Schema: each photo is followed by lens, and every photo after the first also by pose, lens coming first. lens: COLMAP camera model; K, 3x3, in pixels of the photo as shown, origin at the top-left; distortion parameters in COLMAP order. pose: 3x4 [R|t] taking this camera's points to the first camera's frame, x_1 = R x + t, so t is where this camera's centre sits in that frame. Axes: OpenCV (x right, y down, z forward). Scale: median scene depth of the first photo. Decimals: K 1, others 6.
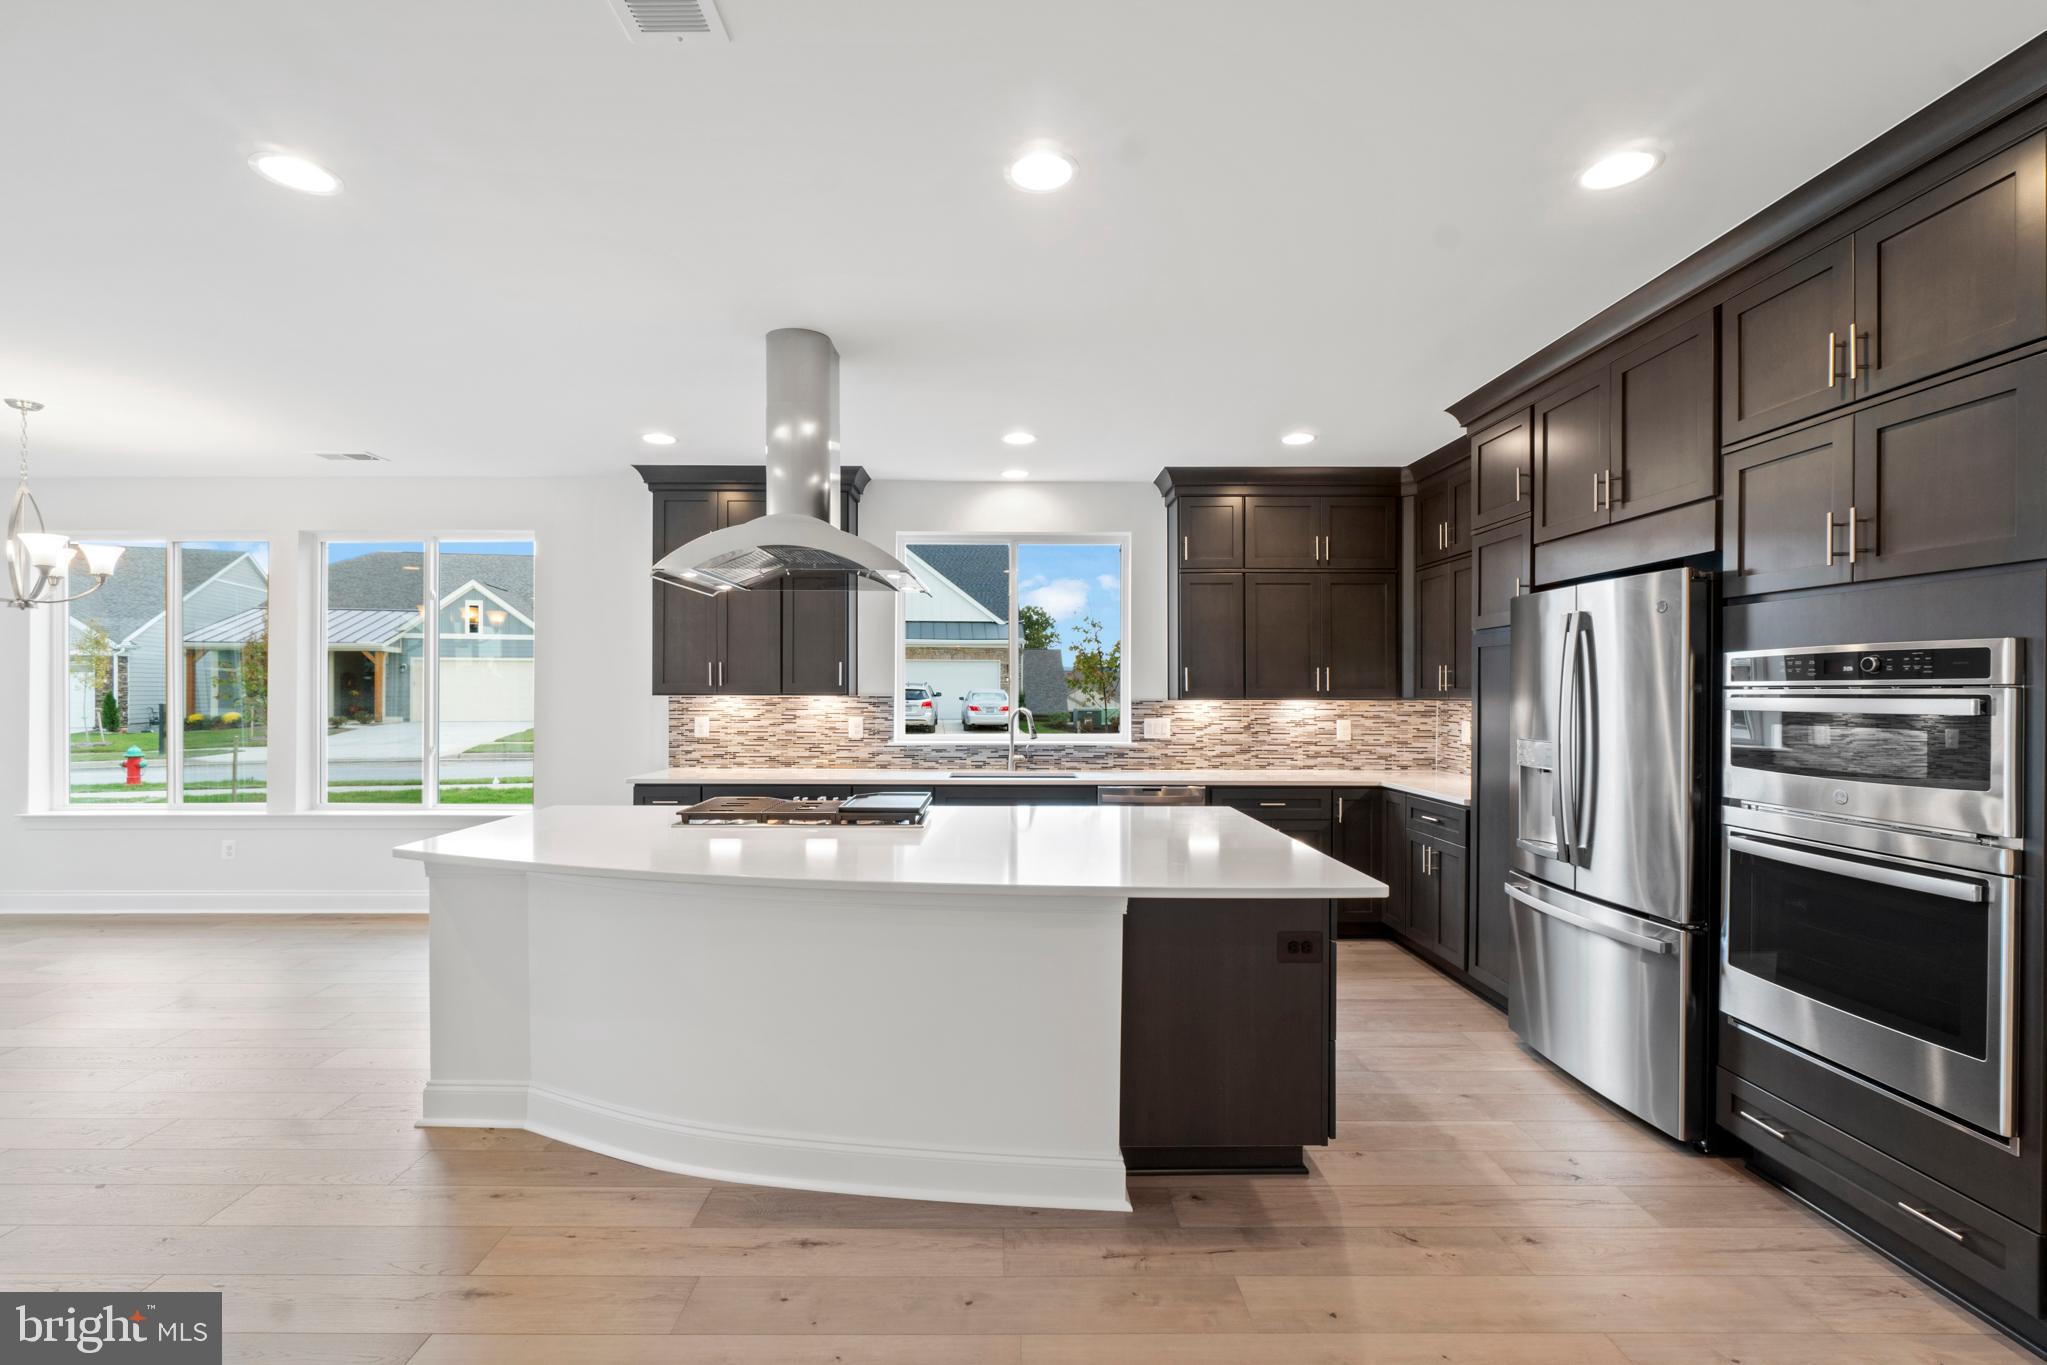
lens RADIAL K [[885.2, 0, 1002.6], [0, 885.2, 692.1], [0, 0, 1]] dist [-0.002430, 0.000988]
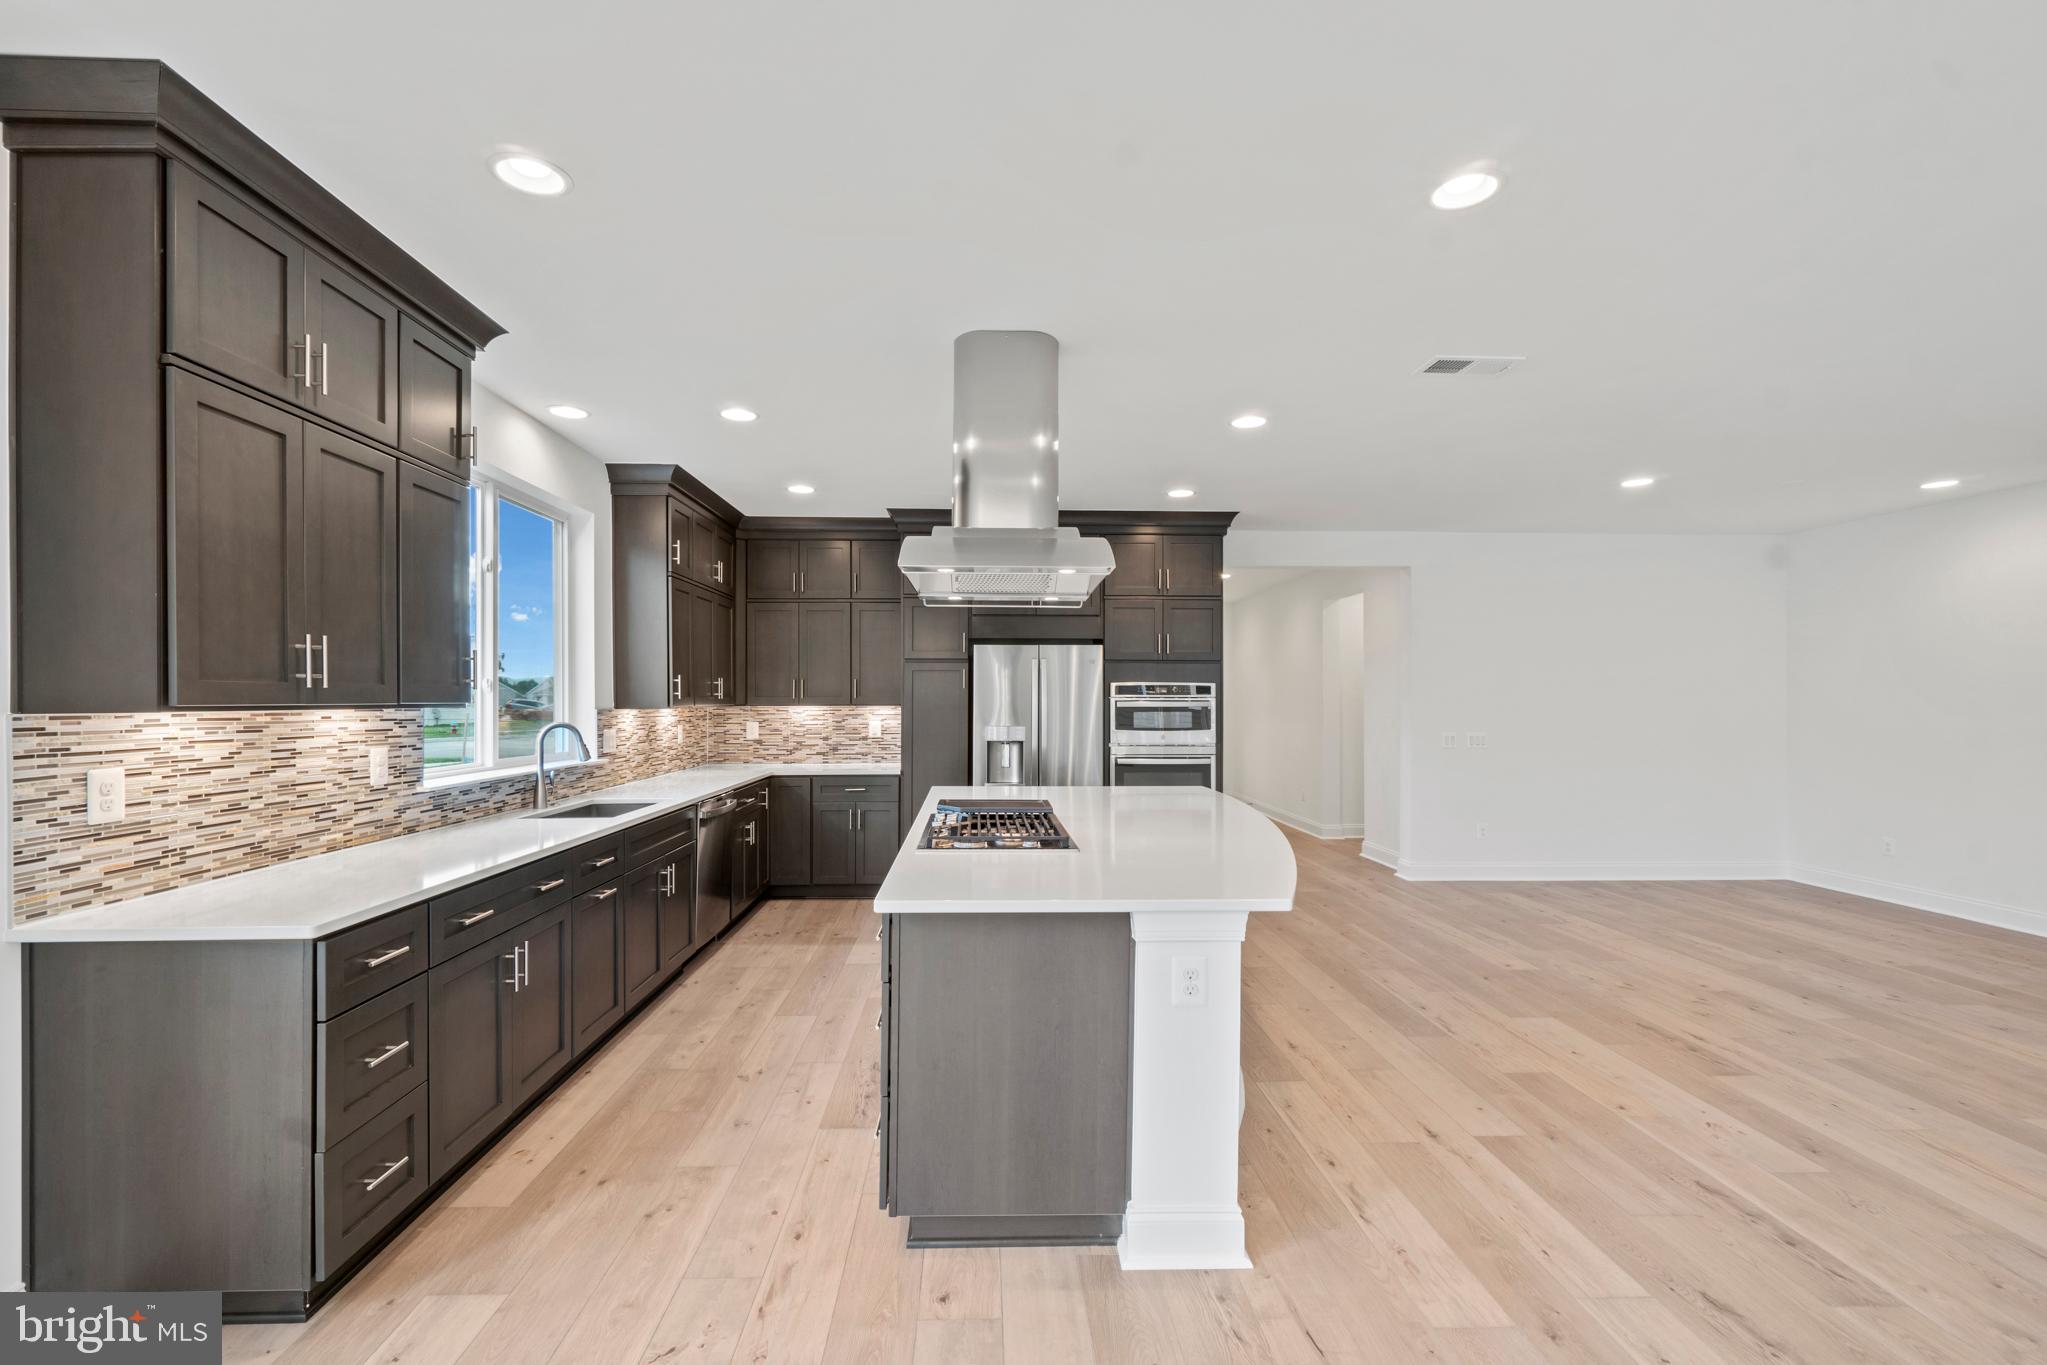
lens RADIAL K [[885.2, 0, 1005.0], [0, 885.2, 693.9], [0, 0, 1]] dist [-0.002430, 0.000988]
pose [[-0.024532, 0.004497, 0.999689, -1.808784], [0.000469, 0.999990, -0.004487, -0.004766], [-0.999699, 0.000359, -0.024533, 1.561615]]
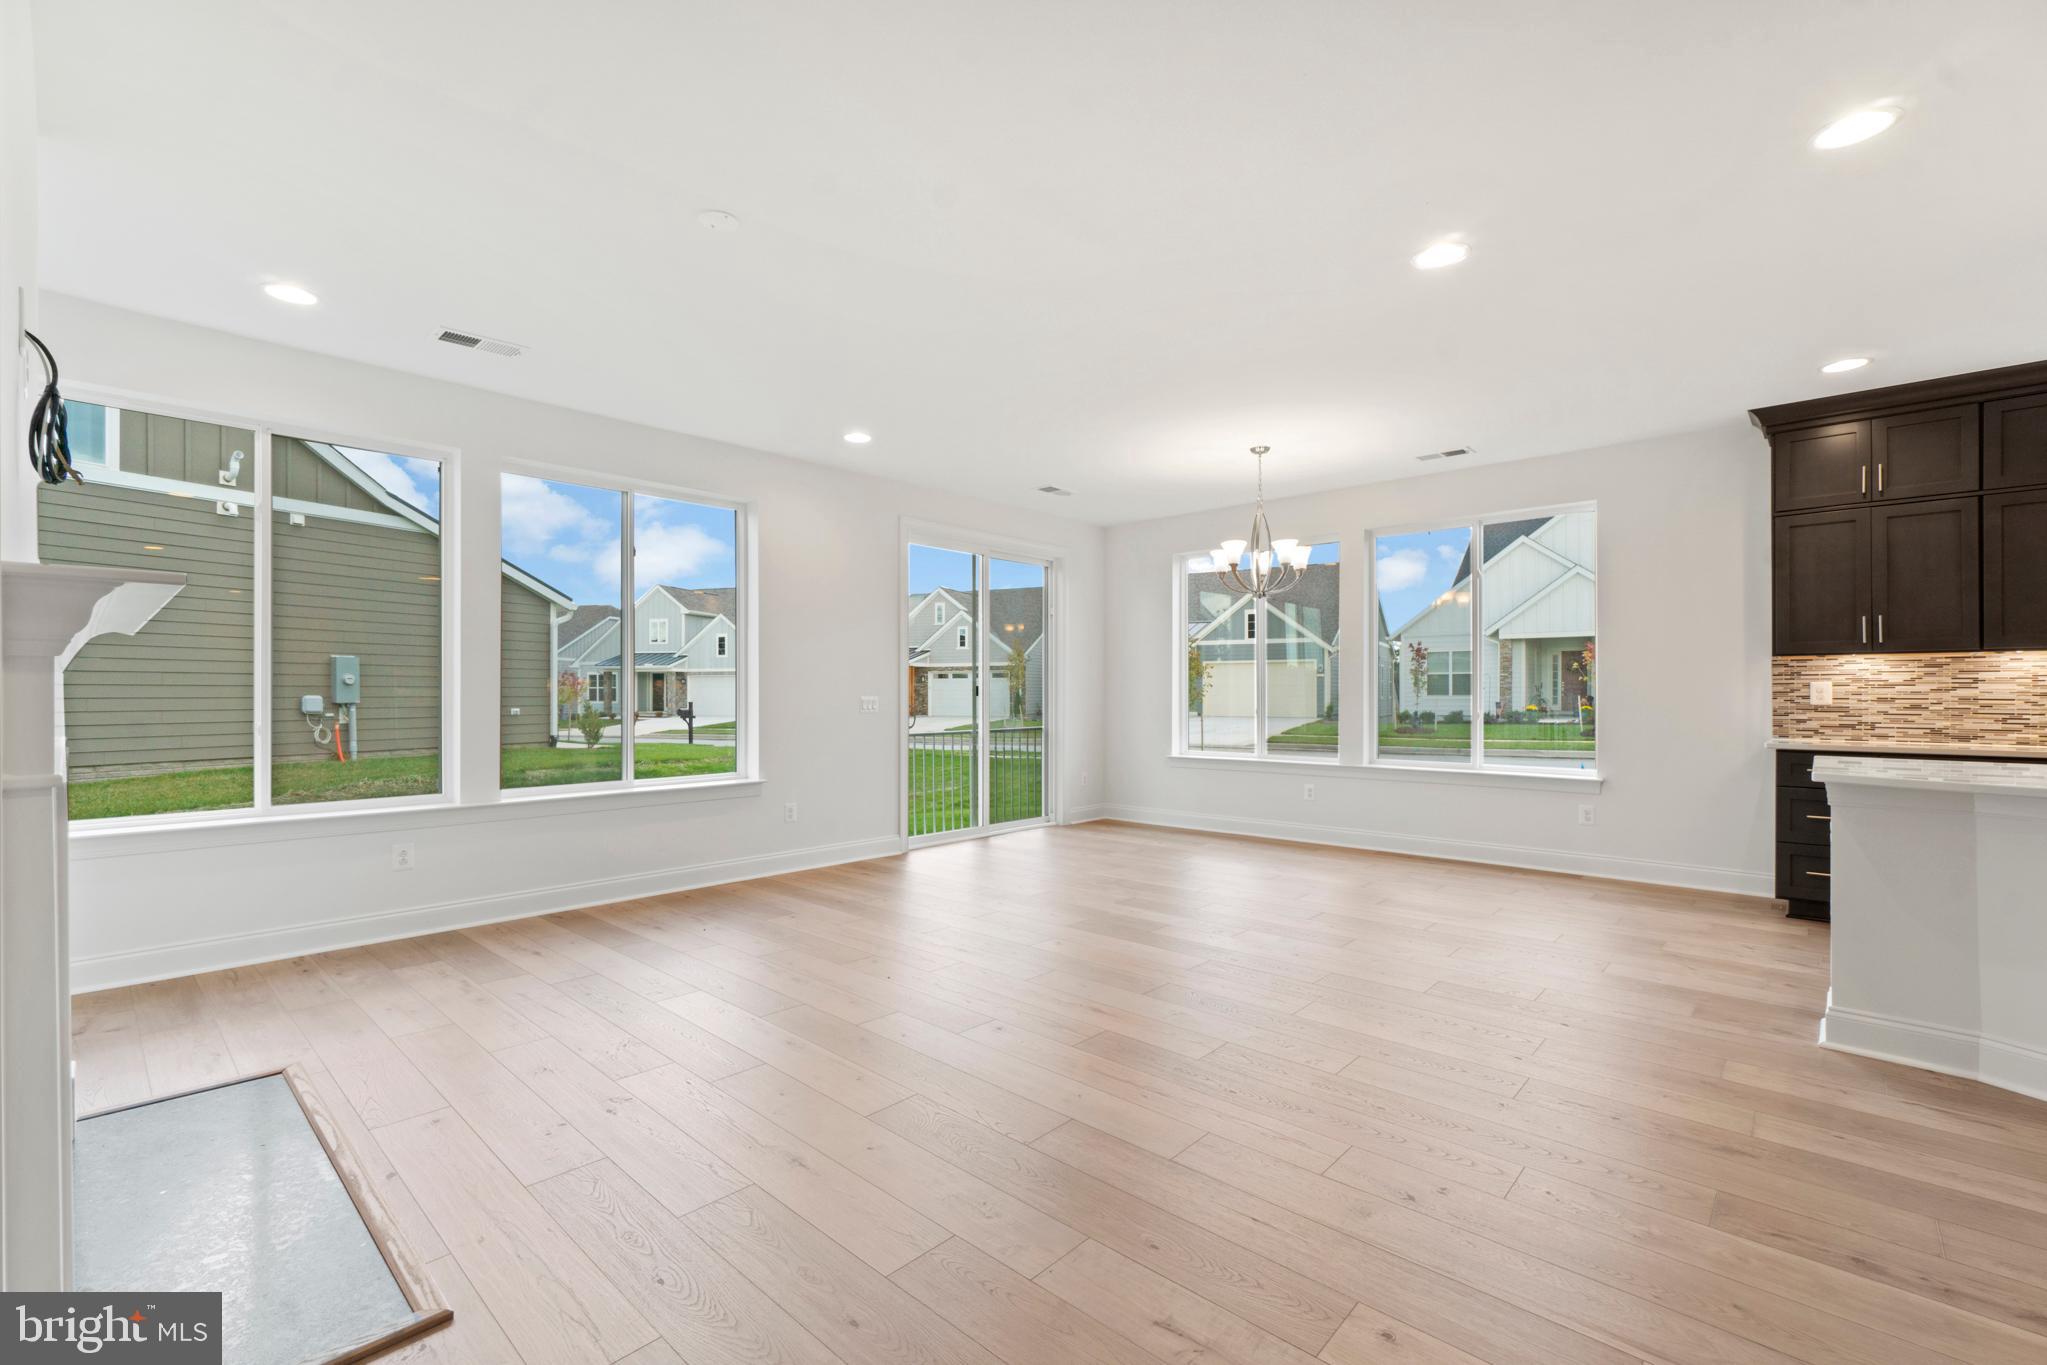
lens RADIAL K [[885.2, 0, 1005.9], [0, 885.2, 692.5], [0, 0, 1]] dist [-0.002430, 0.000988]
pose [[0.729849, -0.003333, -0.683601, -0.823766], [-0.000079, 0.999988, -0.004960, 0.107909], [0.683609, 0.003674, 0.729840, -0.496382]]
